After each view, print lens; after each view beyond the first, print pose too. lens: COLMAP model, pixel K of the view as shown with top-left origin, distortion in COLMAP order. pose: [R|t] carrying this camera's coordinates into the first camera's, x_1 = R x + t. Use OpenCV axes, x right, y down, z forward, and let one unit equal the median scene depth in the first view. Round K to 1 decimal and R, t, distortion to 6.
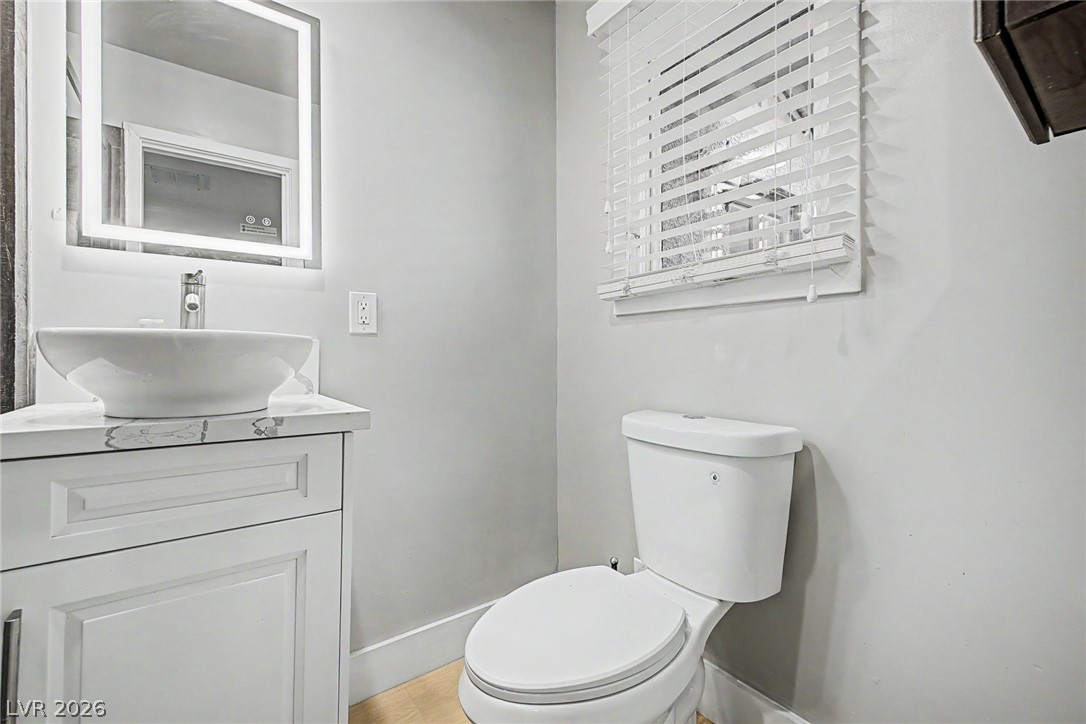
lens RADIAL K [[463.9, 0, 537.3], [0, 463.9, 352.8], [0, 0, 1]] dist [-0.001156, -0.000162]
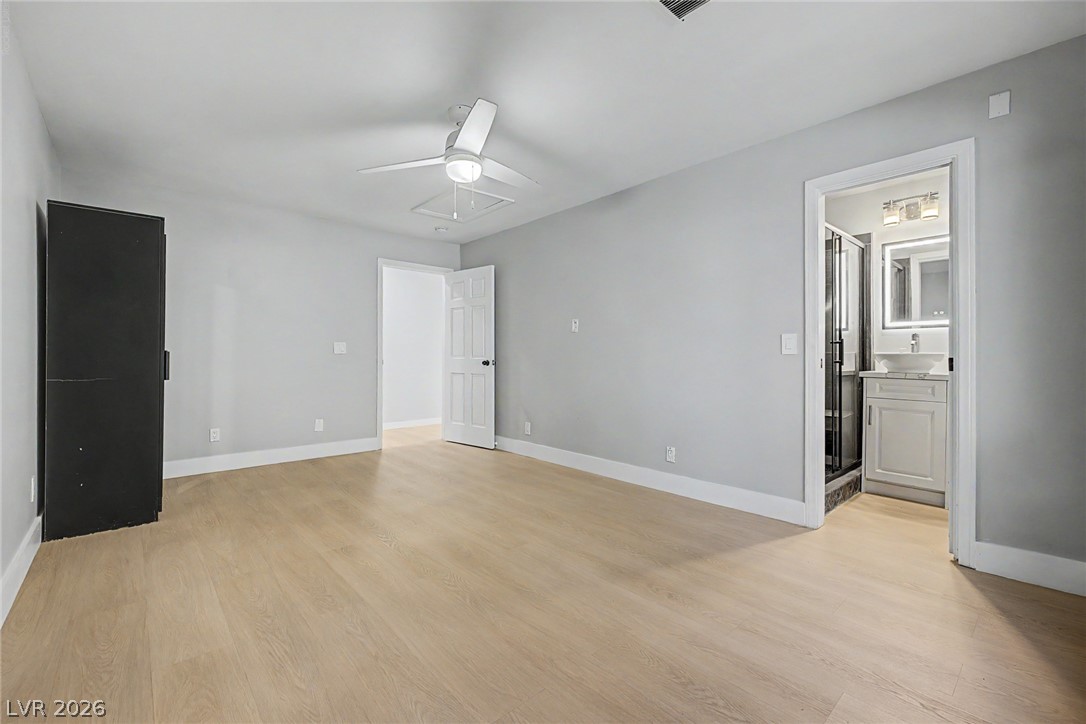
lens RADIAL K [[463.9, 0, 537.3], [0, 463.9, 352.8], [0, 0, 1]] dist [-0.001156, -0.000162]
pose [[0.100340, -0.003823, -0.994946, 2.909818], [0.006387, 0.999974, -0.003198, -0.054338], [0.994933, -0.006033, 0.100361, -2.570182]]
